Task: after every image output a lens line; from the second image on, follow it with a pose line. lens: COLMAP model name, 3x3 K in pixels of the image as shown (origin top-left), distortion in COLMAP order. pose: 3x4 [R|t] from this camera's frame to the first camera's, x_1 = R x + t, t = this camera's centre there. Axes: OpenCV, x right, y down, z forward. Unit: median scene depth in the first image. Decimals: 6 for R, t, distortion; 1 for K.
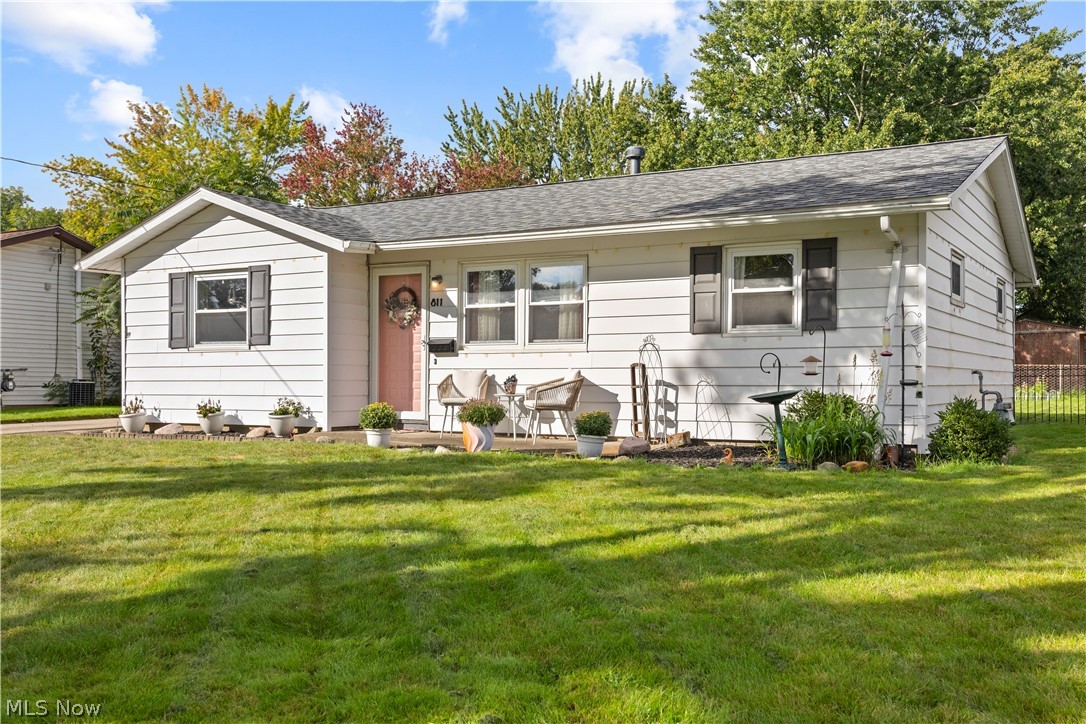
lens RADIAL K [[1069.5, 0, 524.3], [0, 1069.5, 391.9], [0, 0, 1]] dist [0.012767, 0.000000]
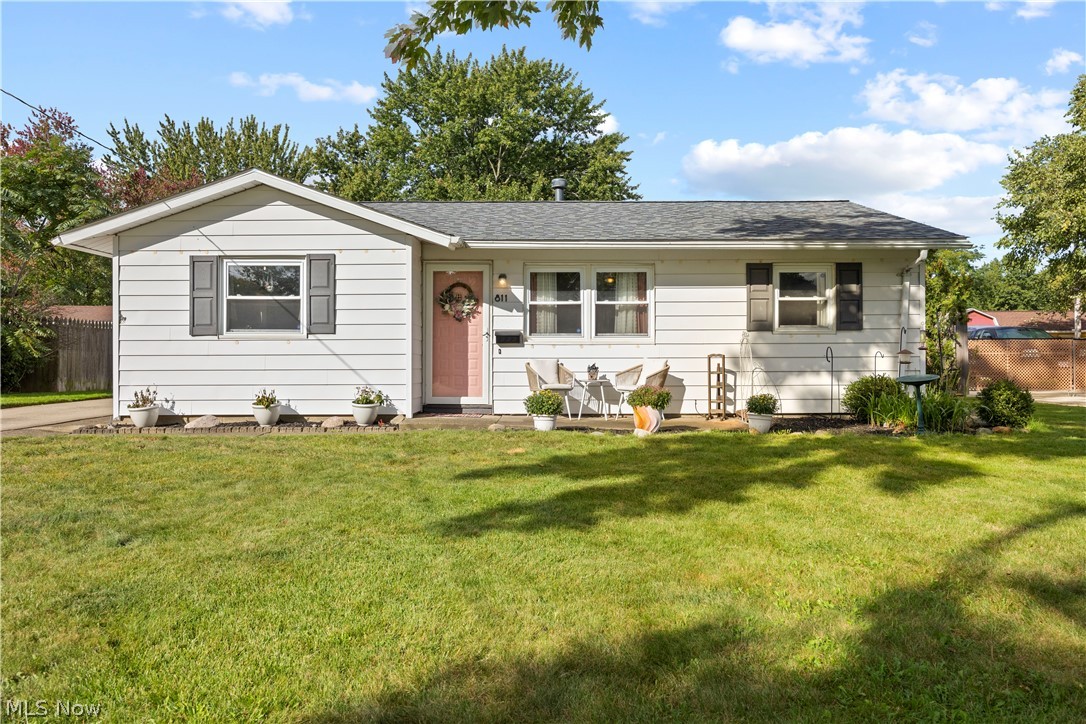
lens RADIAL K [[787.2, 0, 539.8], [0, 787.2, 364.4], [0, 0, 1]] dist [0.003702, -0.004231]
pose [[0.861747, -0.002947, 0.507330, -0.458891], [0.009047, 0.999913, -0.009559, -0.006647], [-0.507258, 0.012827, 0.861699, 0.275409]]
